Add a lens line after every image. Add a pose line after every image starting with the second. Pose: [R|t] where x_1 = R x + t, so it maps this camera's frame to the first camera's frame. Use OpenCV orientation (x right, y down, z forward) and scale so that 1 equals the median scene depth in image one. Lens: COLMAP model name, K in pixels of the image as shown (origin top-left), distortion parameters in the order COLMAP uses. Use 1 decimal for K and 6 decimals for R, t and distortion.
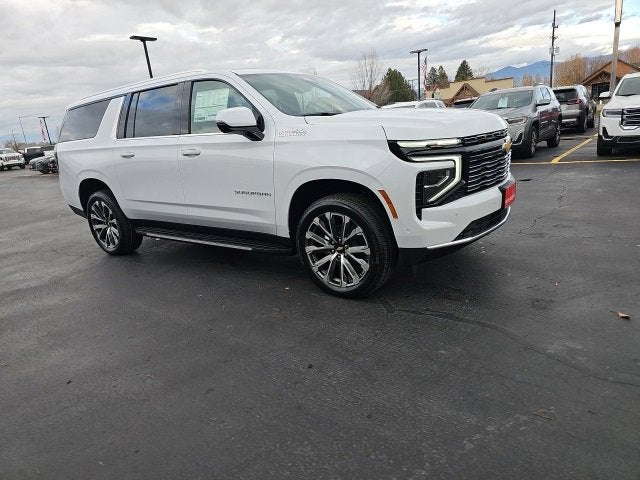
lens RADIAL K [[420.3, 0, 315.4], [0, 420.3, 242.4], [0, 0, 1]] dist [0.057006, -0.040717]
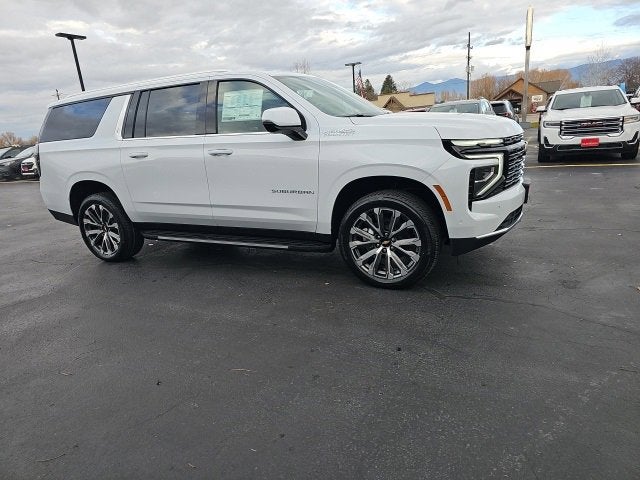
lens RADIAL K [[420.3, 0, 320.2], [0, 420.3, 243.5], [0, 0, 1]] dist [0.057006, -0.040717]
pose [[0.985483, -0.027854, 0.167472, -0.263521], [0.030687, 0.999426, -0.014354, 0.026206], [-0.166977, 0.019284, 0.985772, -0.015615]]
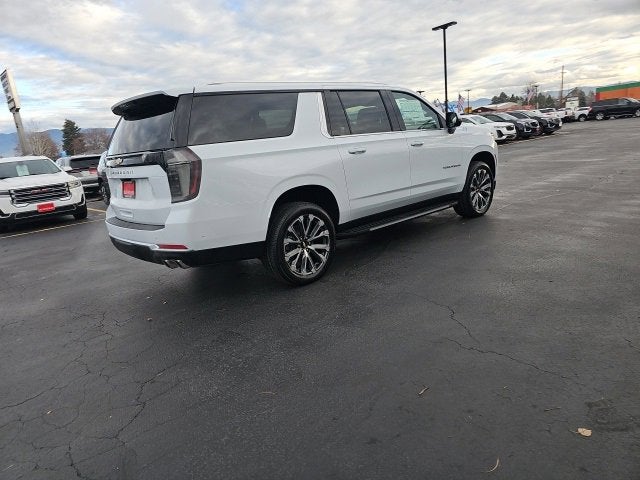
lens RADIAL K [[419.1, 0, 315.9], [0, 419.1, 242.3], [0, 0, 1]] dist [0.060264, -0.047944]
pose [[0.209920, -0.154930, 0.965365, -1.852757], [0.343202, 0.936212, 0.075621, -0.148455], [-0.915503, 0.315441, 0.249702, 1.183071]]
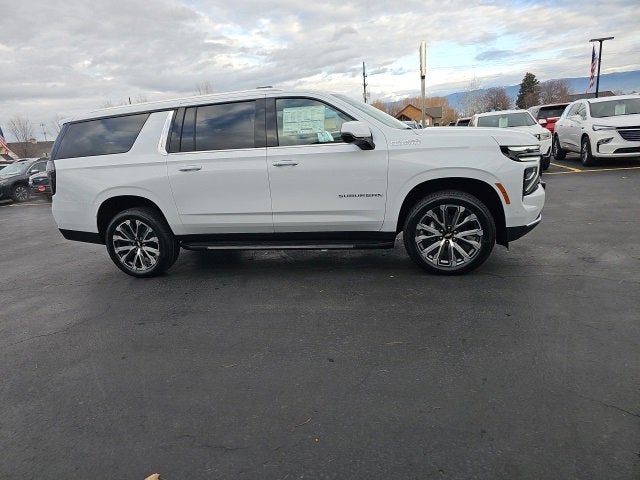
lens RADIAL K [[420.3, 0, 314.0], [0, 420.3, 242.3], [0, 0, 1]] dist [0.057006, -0.040717]
pose [[0.926802, -0.072535, 0.368478, -0.711857], [0.098500, 0.993771, -0.052125, 0.057992], [-0.362402, 0.084604, 0.928174, -0.003617]]
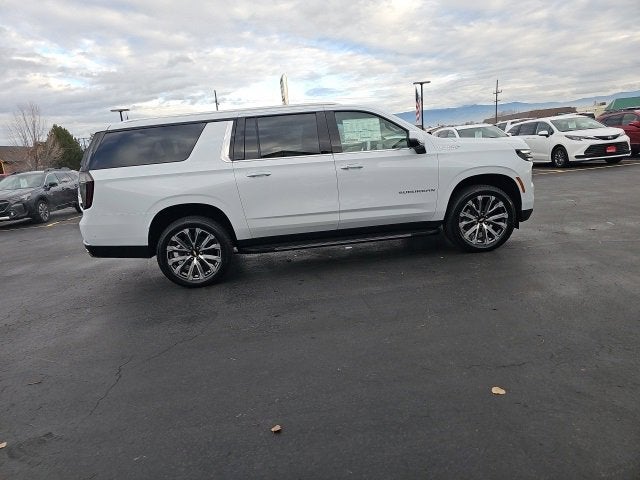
lens RADIAL K [[420.3, 0, 312.9], [0, 420.3, 234.7], [0, 0, 1]] dist [0.057006, -0.040717]
pose [[0.739240, -0.101220, 0.665792, -1.356318], [0.202260, 0.976368, -0.076136, 0.057658], [-0.642351, 0.190946, 0.742243, 0.229576]]
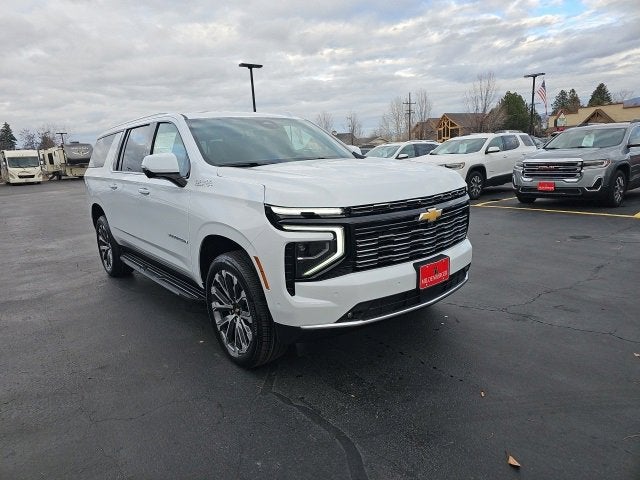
lens RADIAL K [[419.1, 0, 313.6], [0, 419.1, 236.7], [0, 0, 1]] dist [0.060264, -0.047944]
pose [[0.966097, 0.093811, -0.240534, 0.398198], [-0.106949, 0.993372, -0.042130, -0.115756], [0.234988, 0.066427, 0.969726, 0.125731]]
